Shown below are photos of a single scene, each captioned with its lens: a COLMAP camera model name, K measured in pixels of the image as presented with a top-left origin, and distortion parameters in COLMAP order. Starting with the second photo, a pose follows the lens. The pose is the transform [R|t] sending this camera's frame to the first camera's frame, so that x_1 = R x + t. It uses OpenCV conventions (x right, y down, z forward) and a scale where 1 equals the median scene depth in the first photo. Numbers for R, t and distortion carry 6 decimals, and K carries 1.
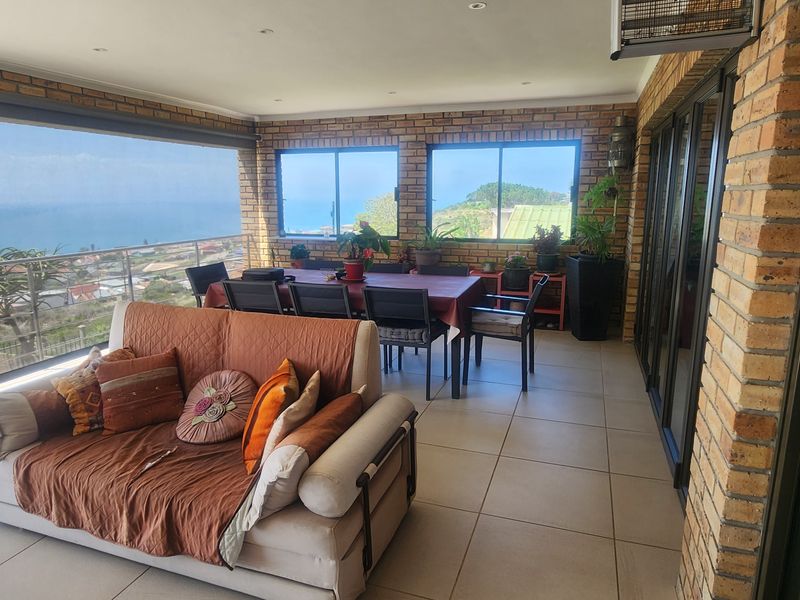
lens RADIAL K [[528.8, 0, 400.1], [0, 528.8, 302.5], [0, 0, 1]] dist [0.004297, -0.001855]
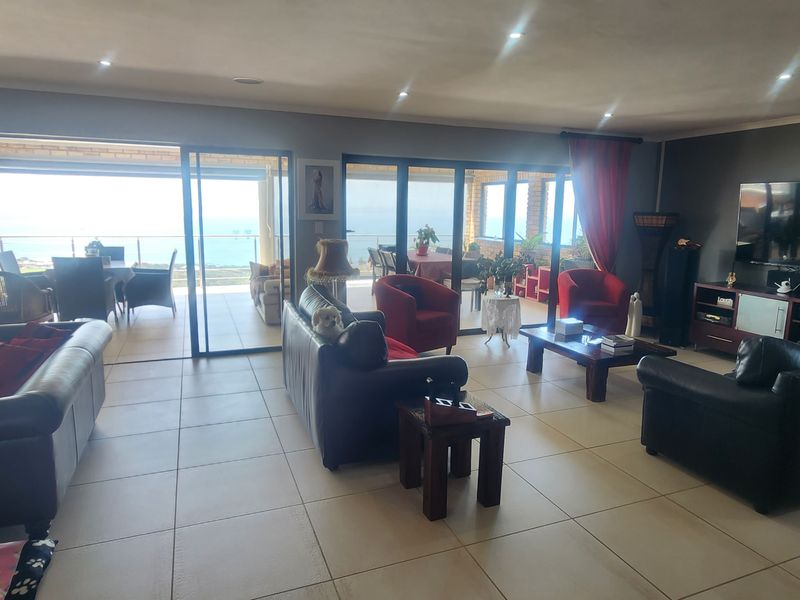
lens RADIAL K [[528.8, 0, 403.8], [0, 528.8, 304.4], [0, 0, 1]] dist [0.004297, -0.001855]
pose [[0.652214, 0.145140, -0.744010, 0.843304], [-0.164778, 0.985175, 0.047738, 0.034909], [0.739909, 0.091462, 0.666460, -0.204551]]
